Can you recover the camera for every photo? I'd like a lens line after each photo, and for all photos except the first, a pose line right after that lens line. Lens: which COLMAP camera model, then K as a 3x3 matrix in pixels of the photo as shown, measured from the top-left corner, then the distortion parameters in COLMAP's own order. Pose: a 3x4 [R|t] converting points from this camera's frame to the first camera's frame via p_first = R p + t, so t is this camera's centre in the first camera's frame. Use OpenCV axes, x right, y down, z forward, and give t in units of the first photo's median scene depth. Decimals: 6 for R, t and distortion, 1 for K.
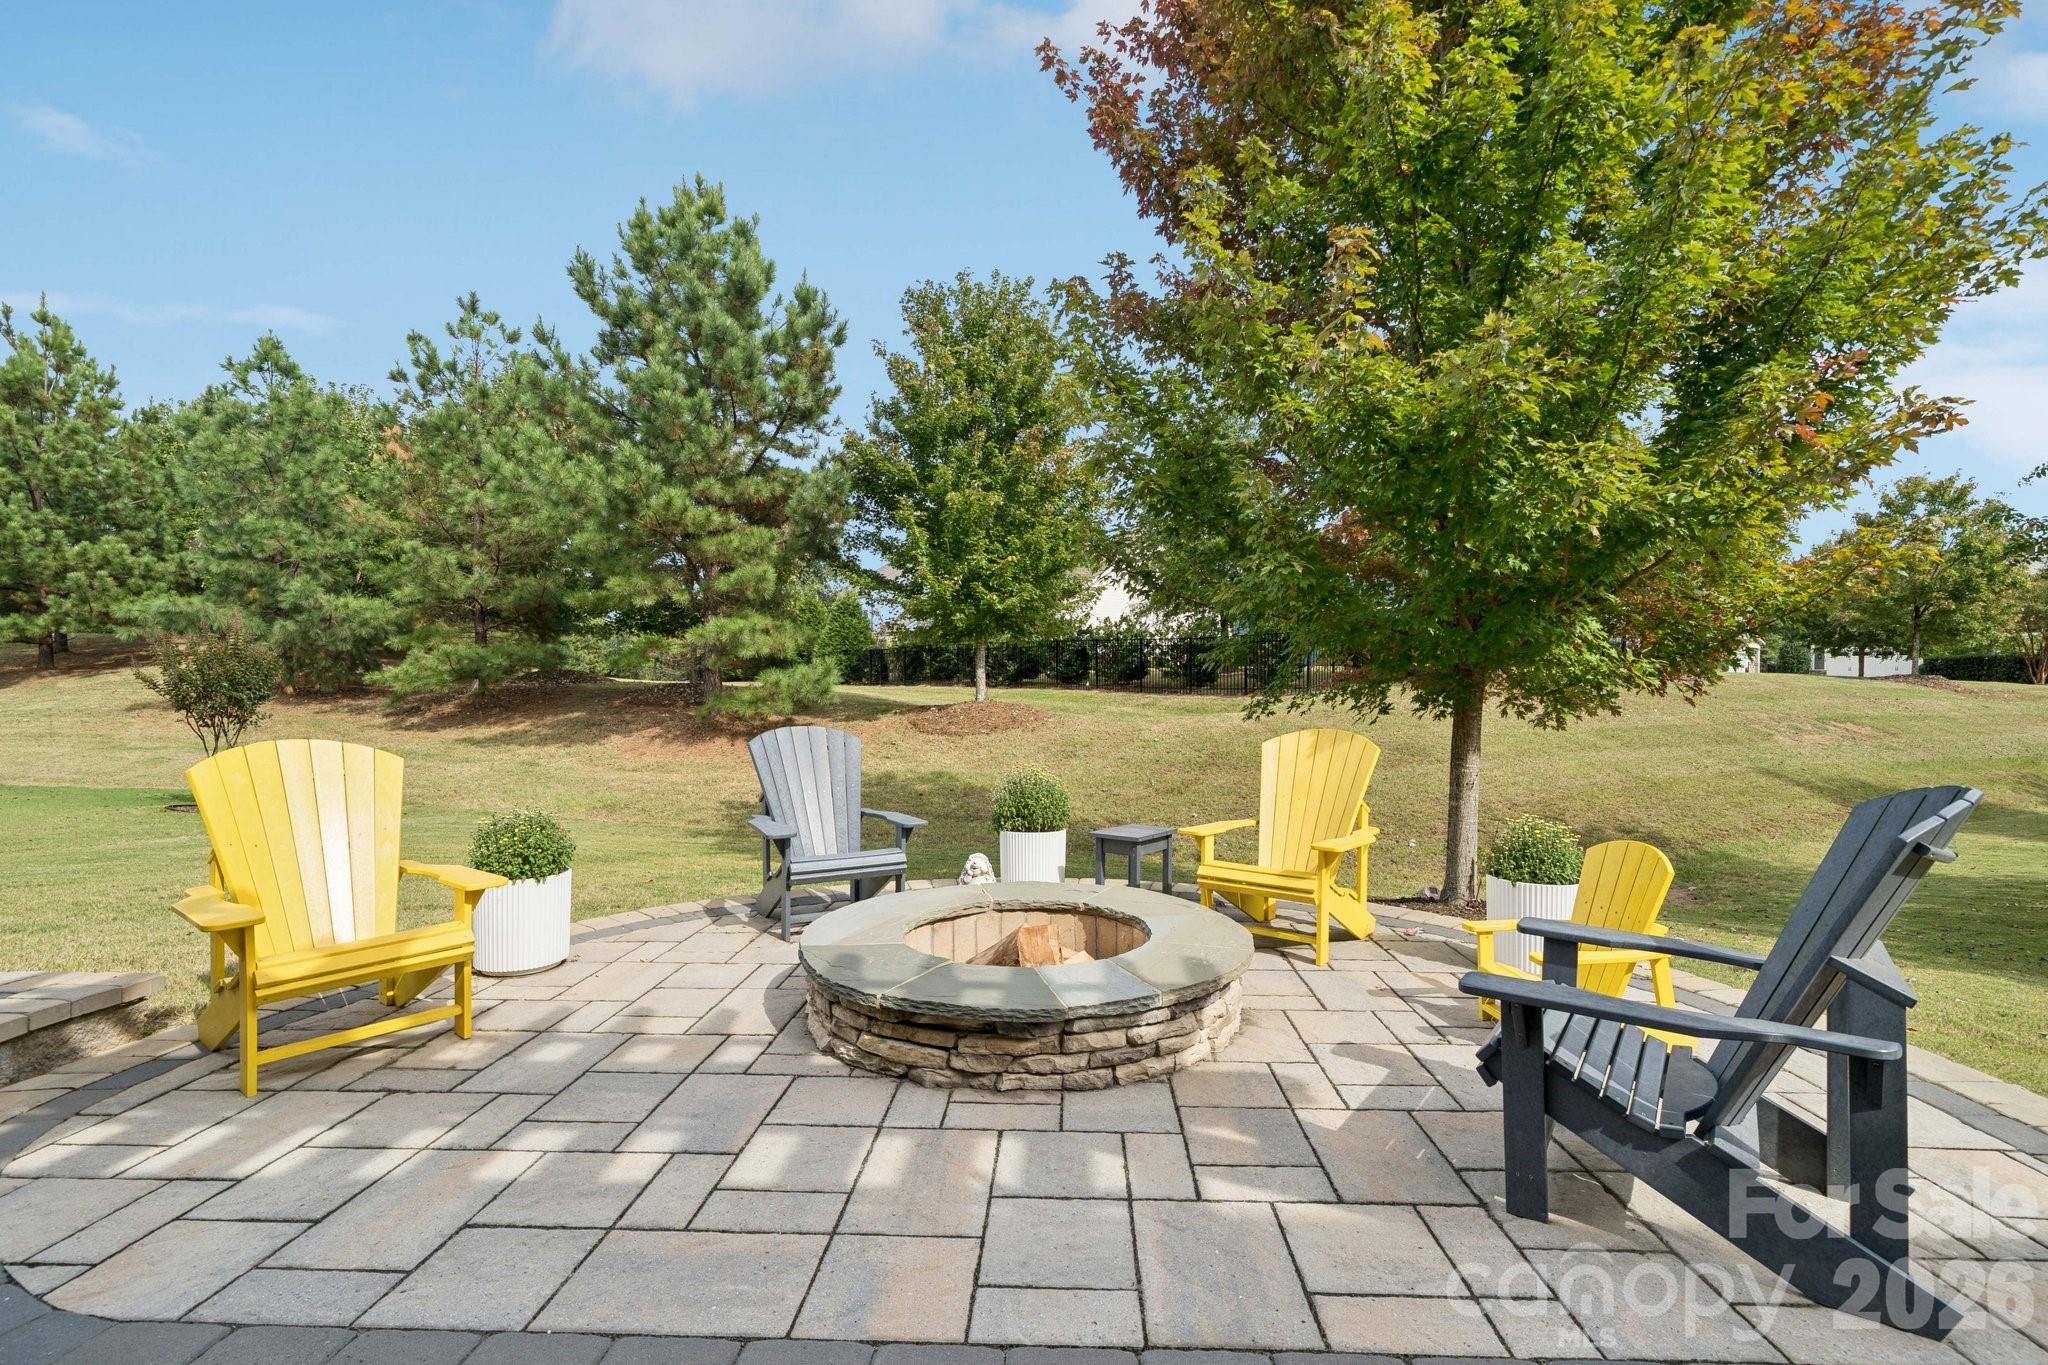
lens RADIAL K [[932.9, 0, 1024.0], [0, 932.9, 682.5], [0, 0, 1]] dist [0.001879, -0.000295]
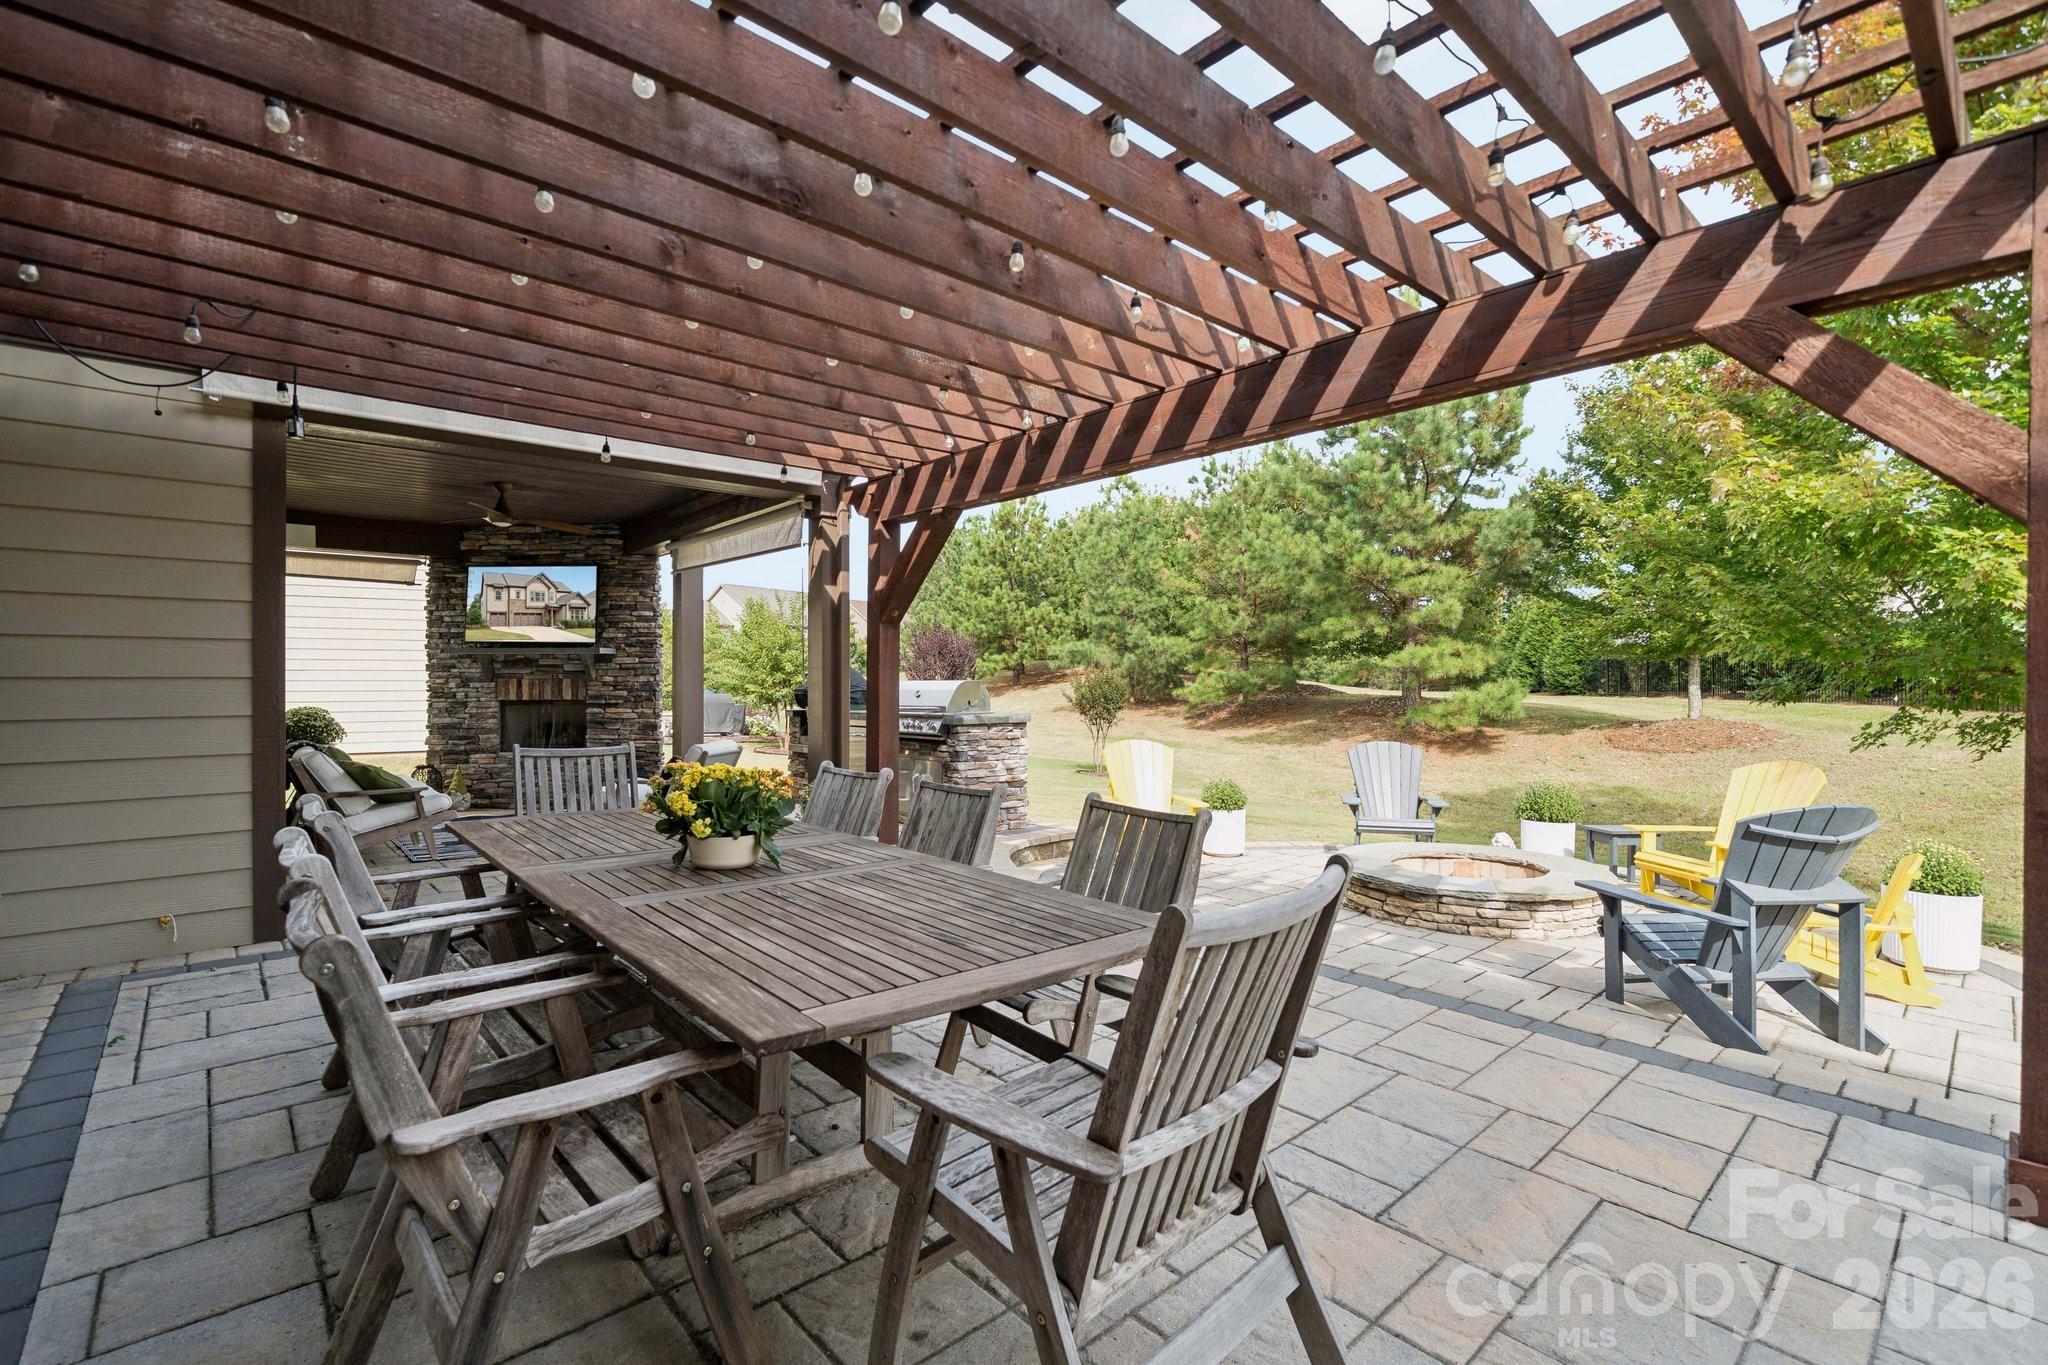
lens RADIAL K [[932.9, 0, 1024.0], [0, 932.9, 682.5], [0, 0, 1]] dist [0.001879, -0.000295]
pose [[0.709756, -0.002720, -0.704442, 0.153703], [0.001719, 0.999996, -0.002129, -0.017968], [0.704446, 0.000300, 0.709758, -0.197006]]
